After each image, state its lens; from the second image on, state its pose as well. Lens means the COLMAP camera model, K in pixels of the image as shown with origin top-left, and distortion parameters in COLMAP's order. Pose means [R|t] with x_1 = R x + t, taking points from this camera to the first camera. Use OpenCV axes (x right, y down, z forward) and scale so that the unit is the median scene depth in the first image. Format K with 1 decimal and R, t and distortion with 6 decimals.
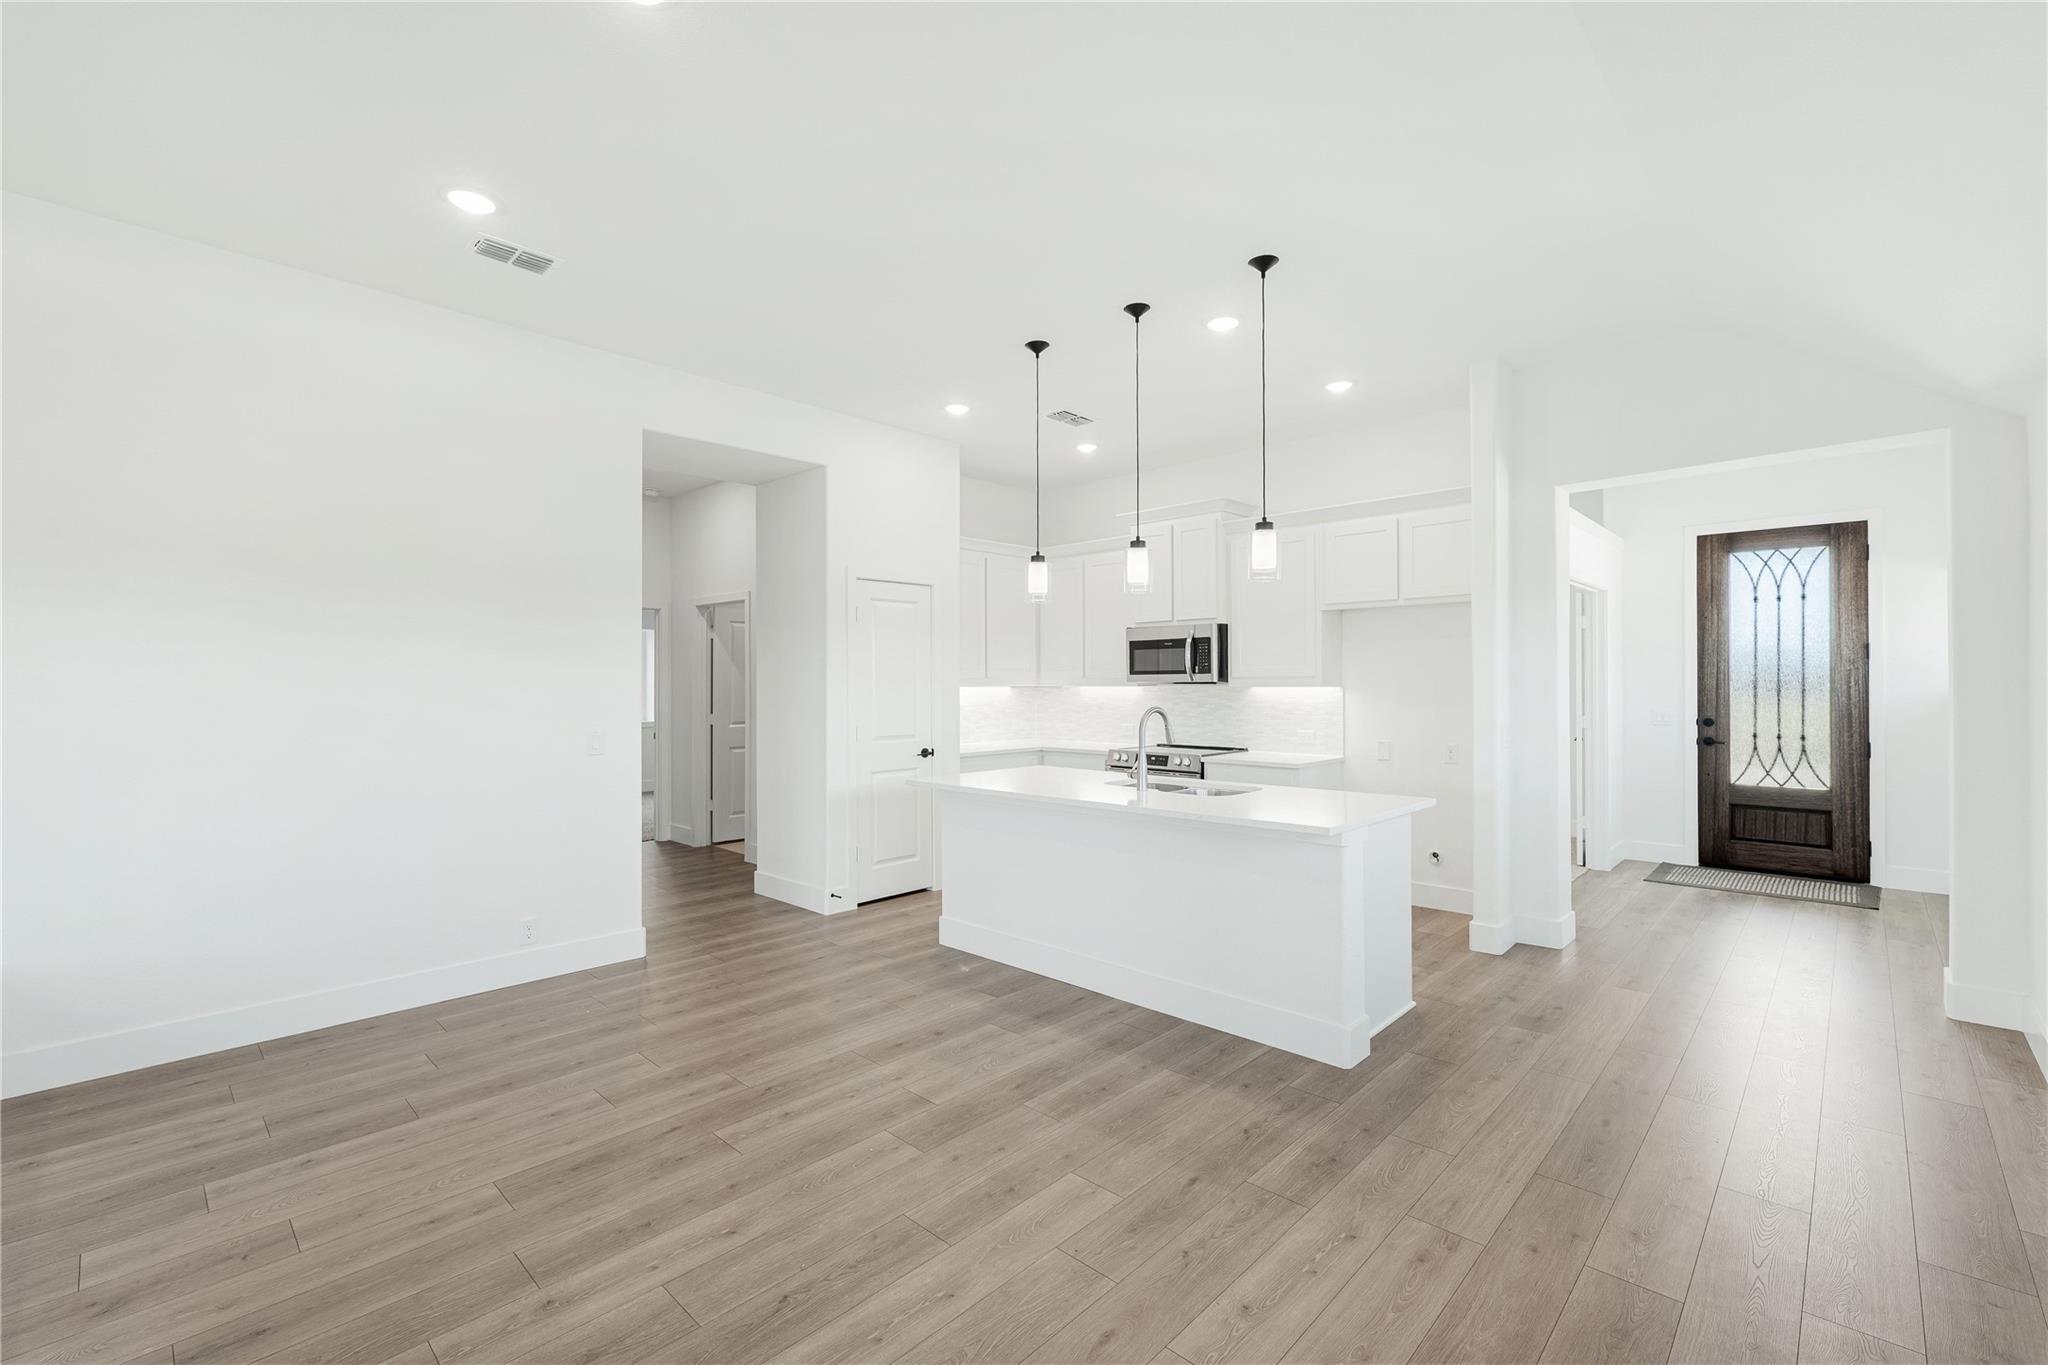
lens RADIAL K [[876.6, 0, 1010.6], [0, 876.6, 684.5], [0, 0, 1]] dist [0.000423, -0.000088]
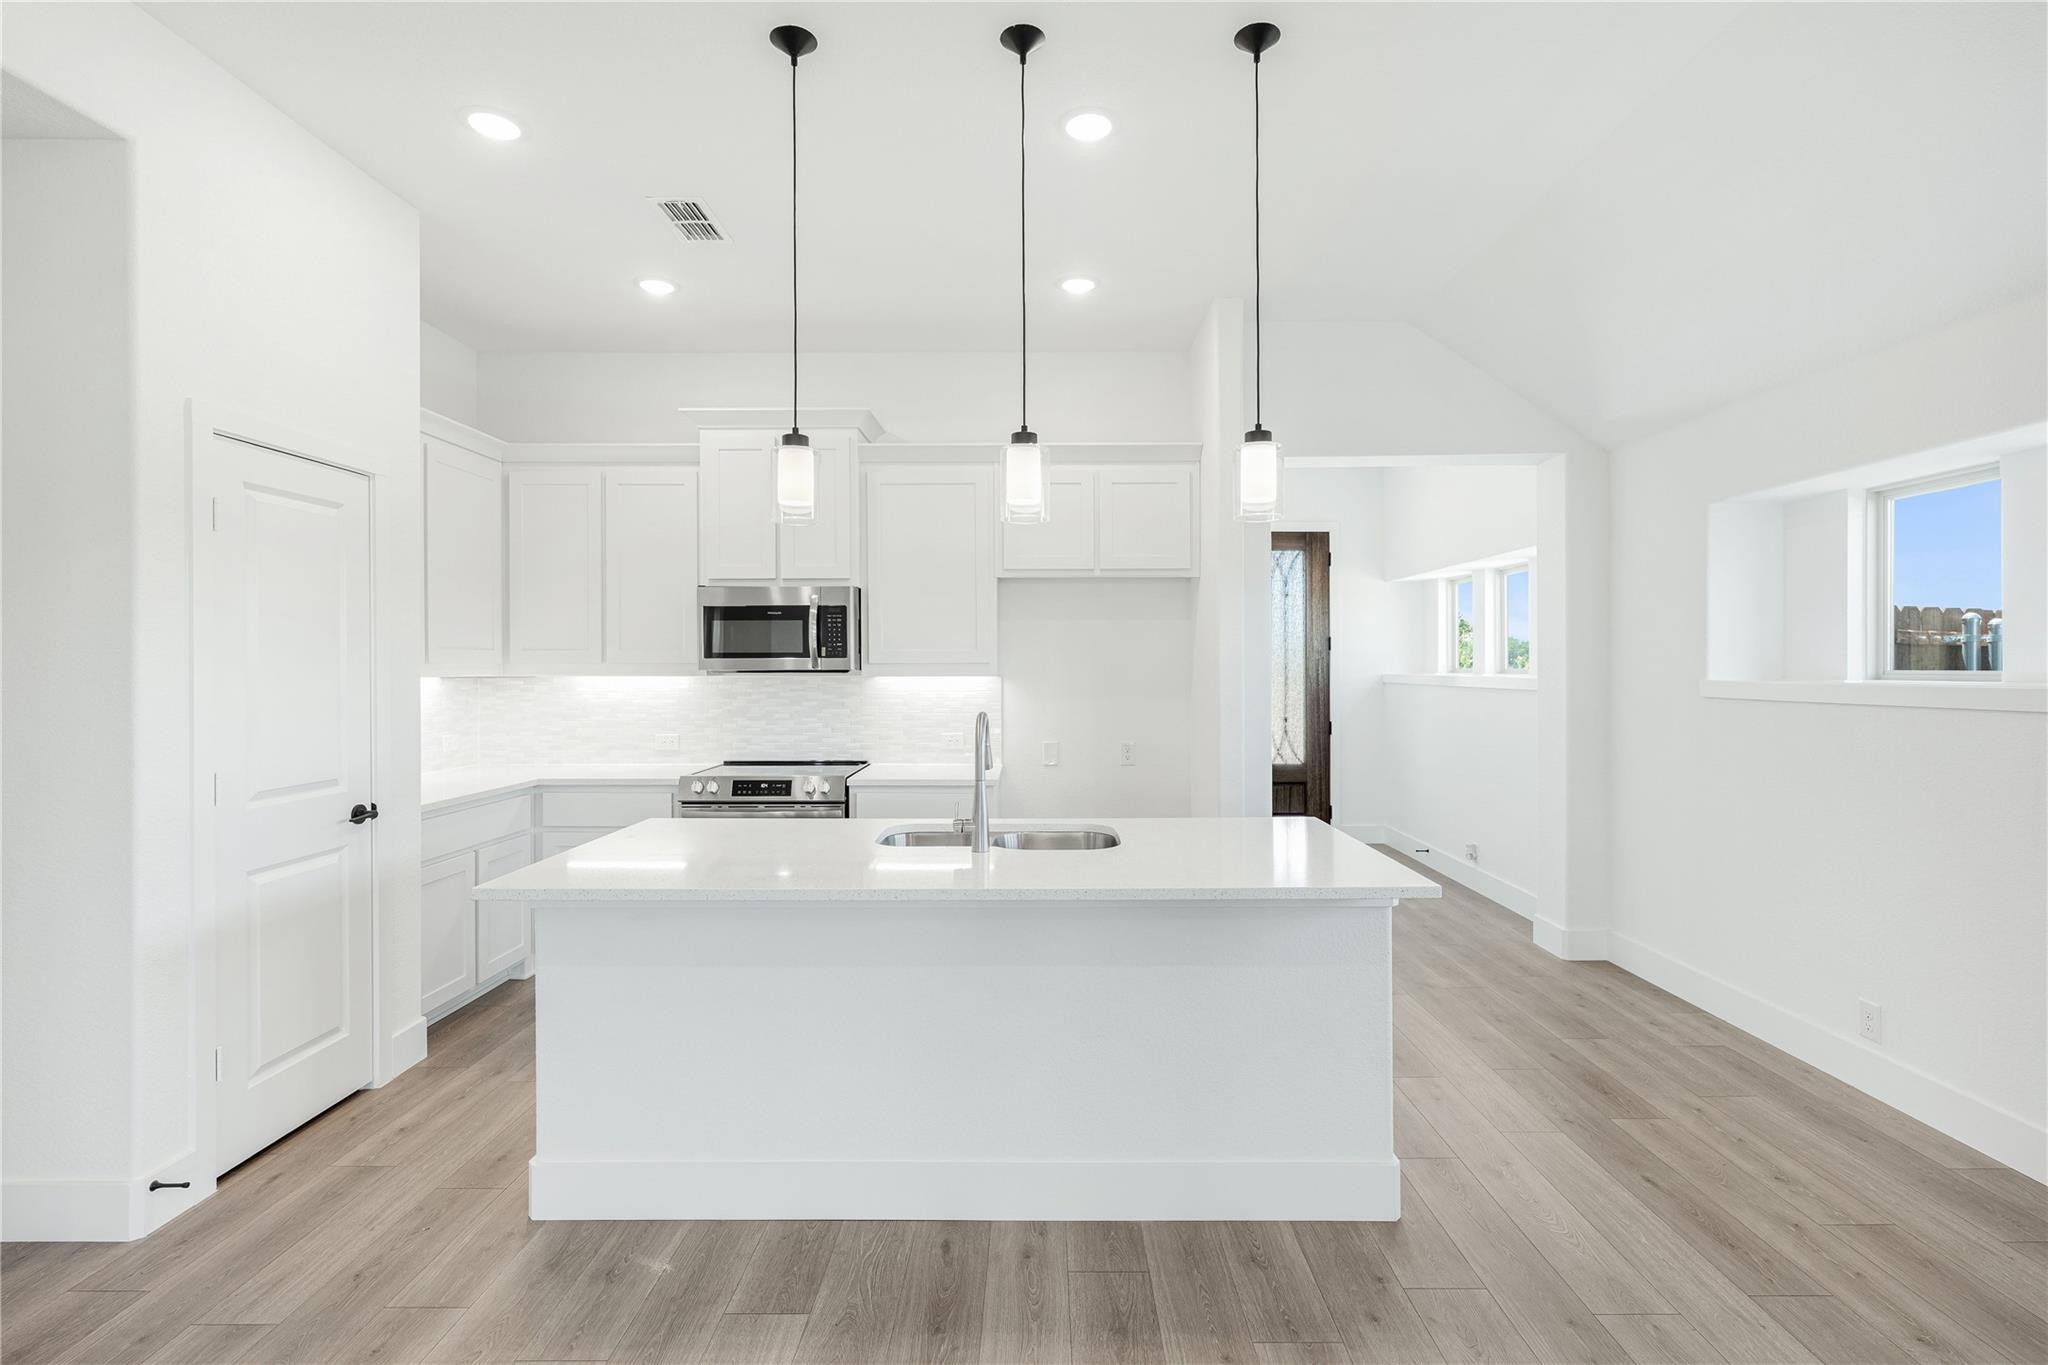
lens RADIAL K [[956.3, 0, 1025.9], [0, 956.3, 671.5], [0, 0, 1]] dist [0.000770, 0.000433]
pose [[0.720549, -0.001354, 0.693402, -0.201572], [0.000894, 0.999999, 0.001024, -0.002238], [-0.693403, -0.000117, 0.720550, 0.357806]]
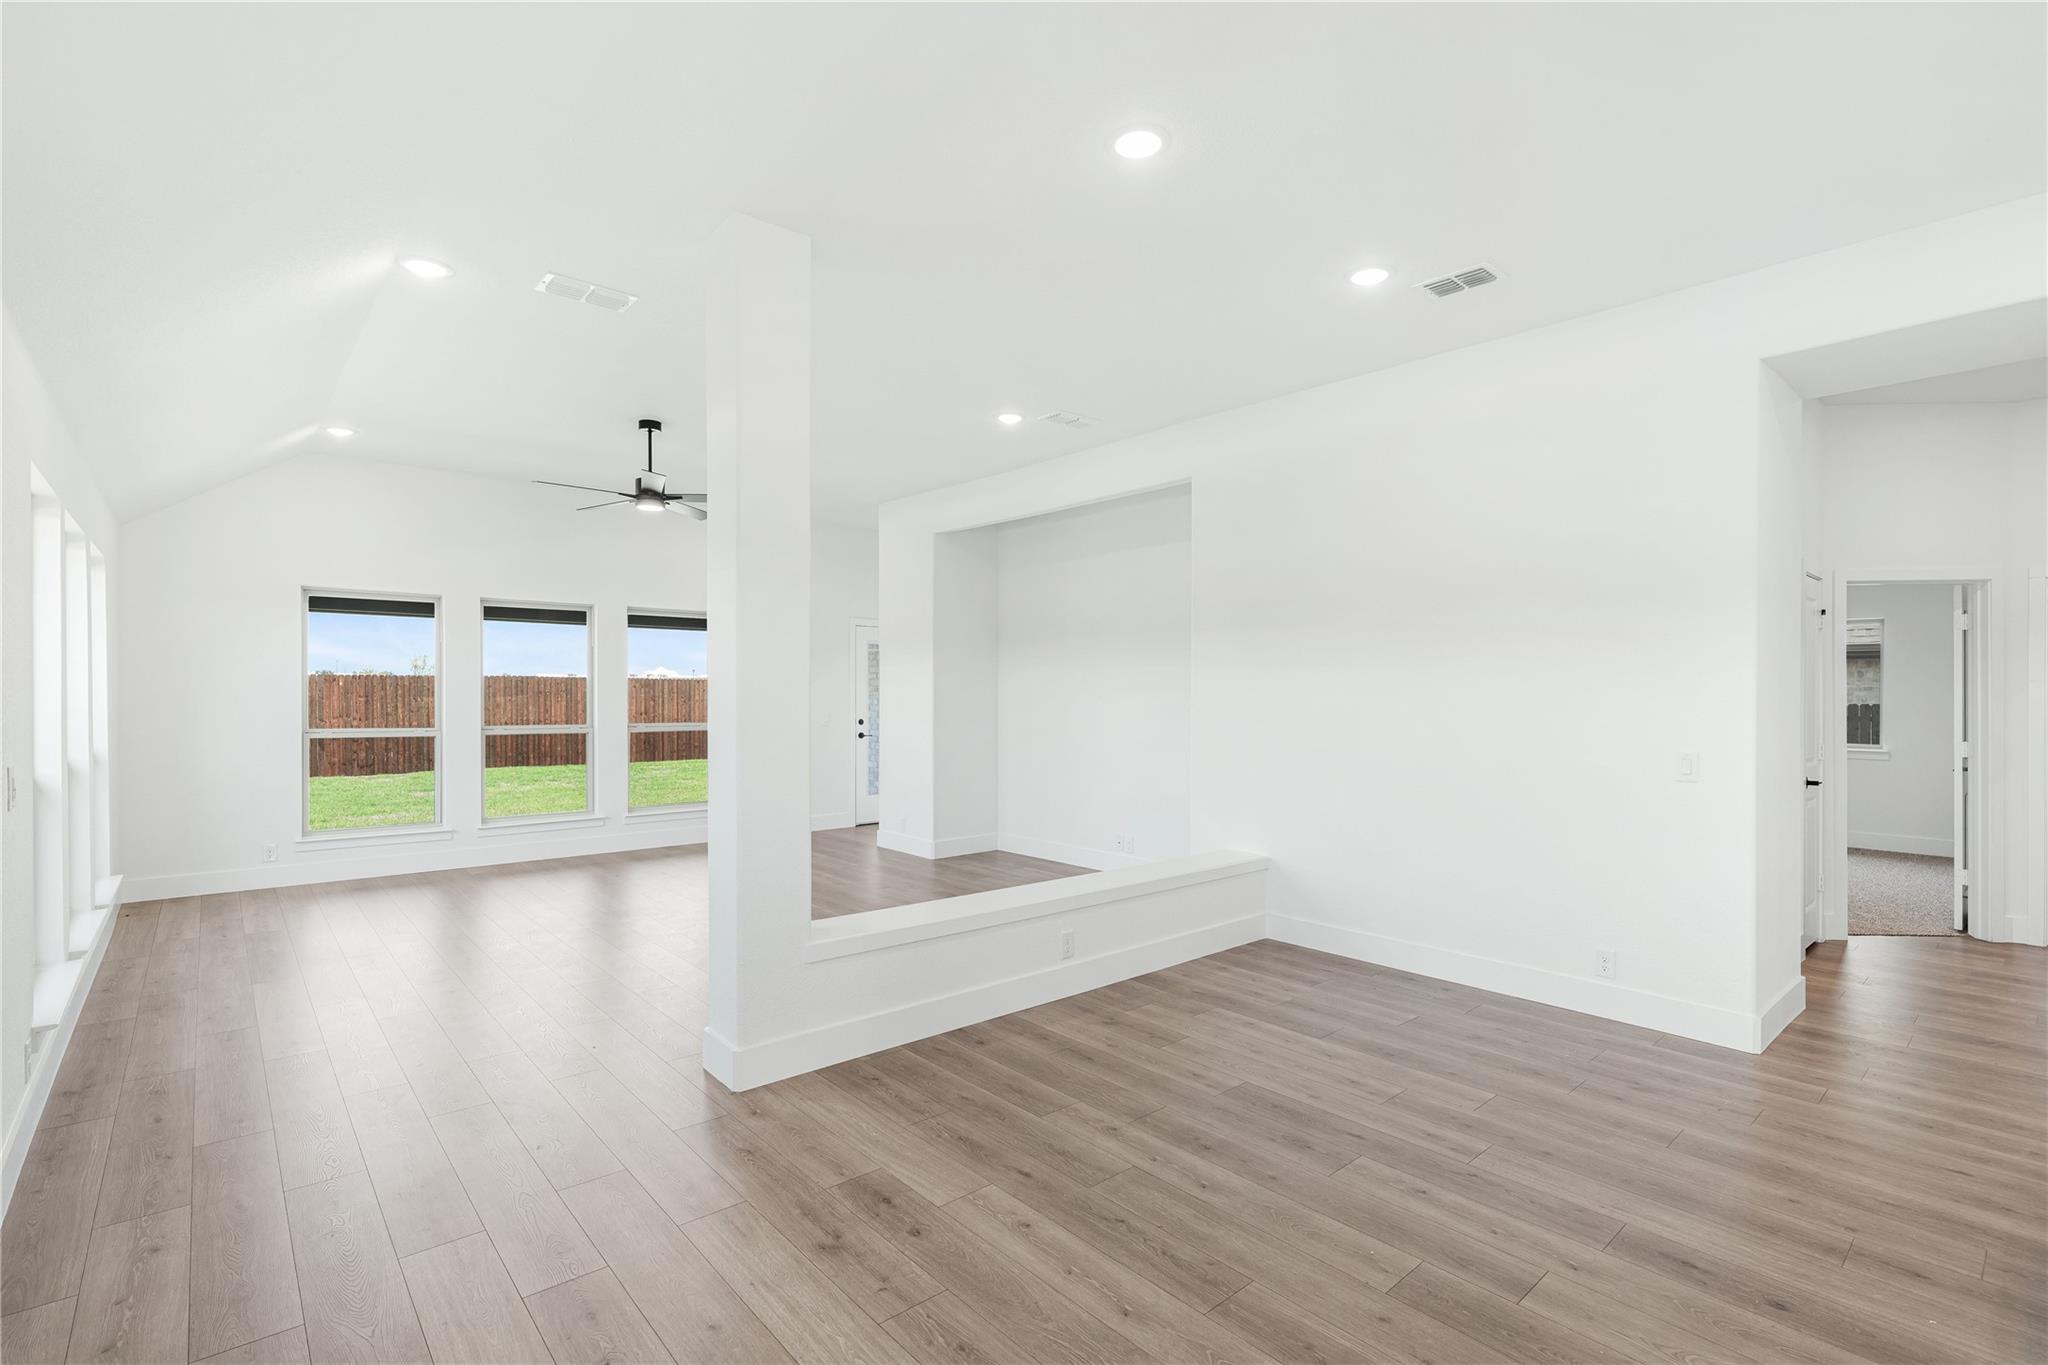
lens RADIAL K [[916.9, 0, 1024.0], [0, 916.9, 682.5], [0, 0, 1]] dist [-0.000089, 0.000070]
pose [[-0.068772, -0.007408, -0.997605, 0.341613], [-0.002226, 0.999971, -0.007272, -0.006094], [0.997630, 0.001720, -0.068787, 0.328634]]
